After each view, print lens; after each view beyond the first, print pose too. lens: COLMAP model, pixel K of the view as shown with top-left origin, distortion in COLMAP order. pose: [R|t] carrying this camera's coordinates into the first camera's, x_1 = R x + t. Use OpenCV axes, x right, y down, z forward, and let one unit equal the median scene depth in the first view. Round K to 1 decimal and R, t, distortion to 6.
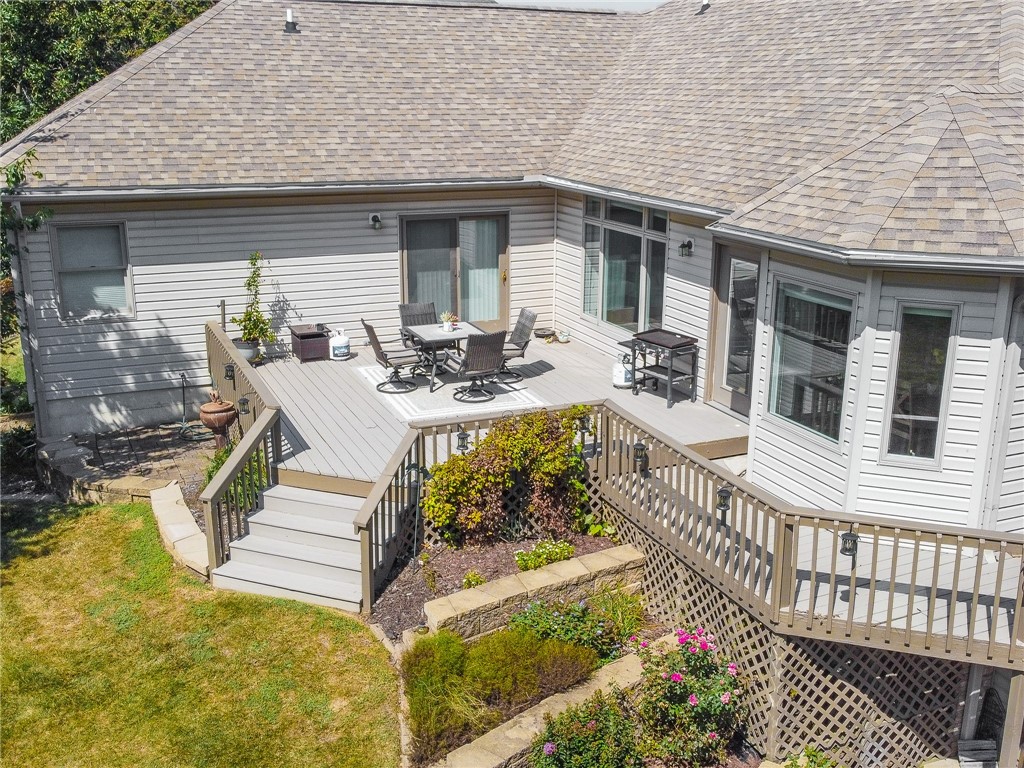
lens RADIAL K [[1056.4, 0, 512.0], [0, 1056.4, 384.0], [0, 0, 1]] dist [-0.073976, 0.008153]
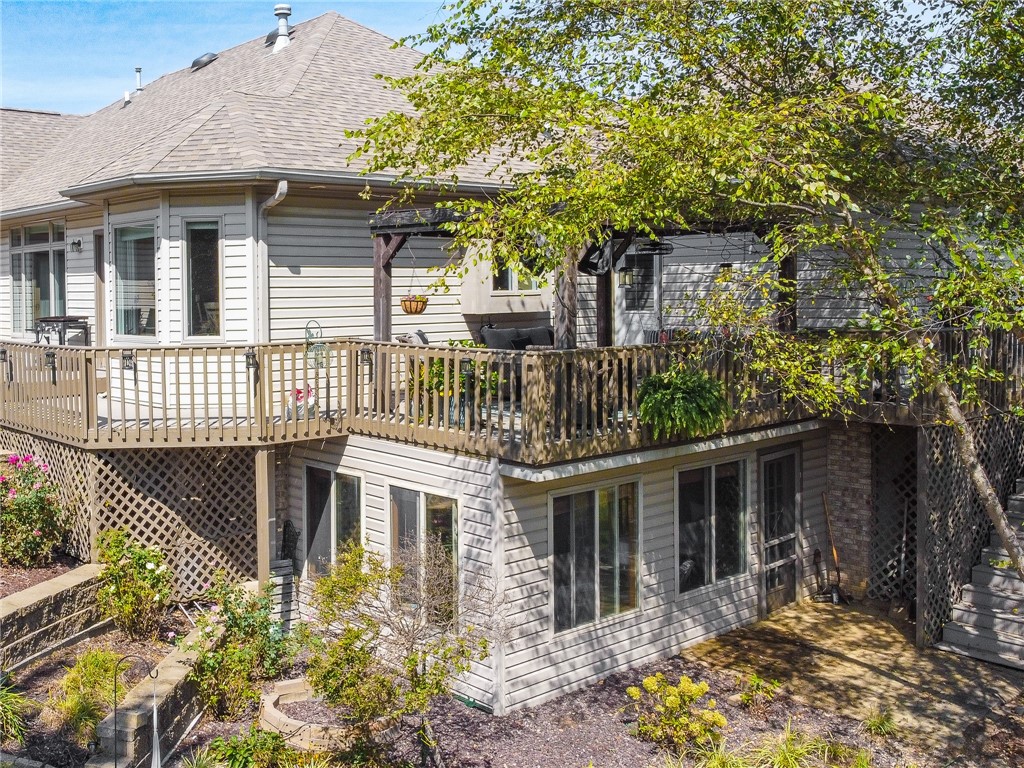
lens RADIAL K [[1056.4, 0, 512.0], [0, 1056.4, 384.0], [0, 0, 1]] dist [-0.073976, 0.008153]
pose [[0.935680, -0.004776, 0.352818, 0.276461], [0.094883, 0.966484, -0.238548, 0.496578], [-0.339854, 0.256681, 0.904773, -0.355964]]
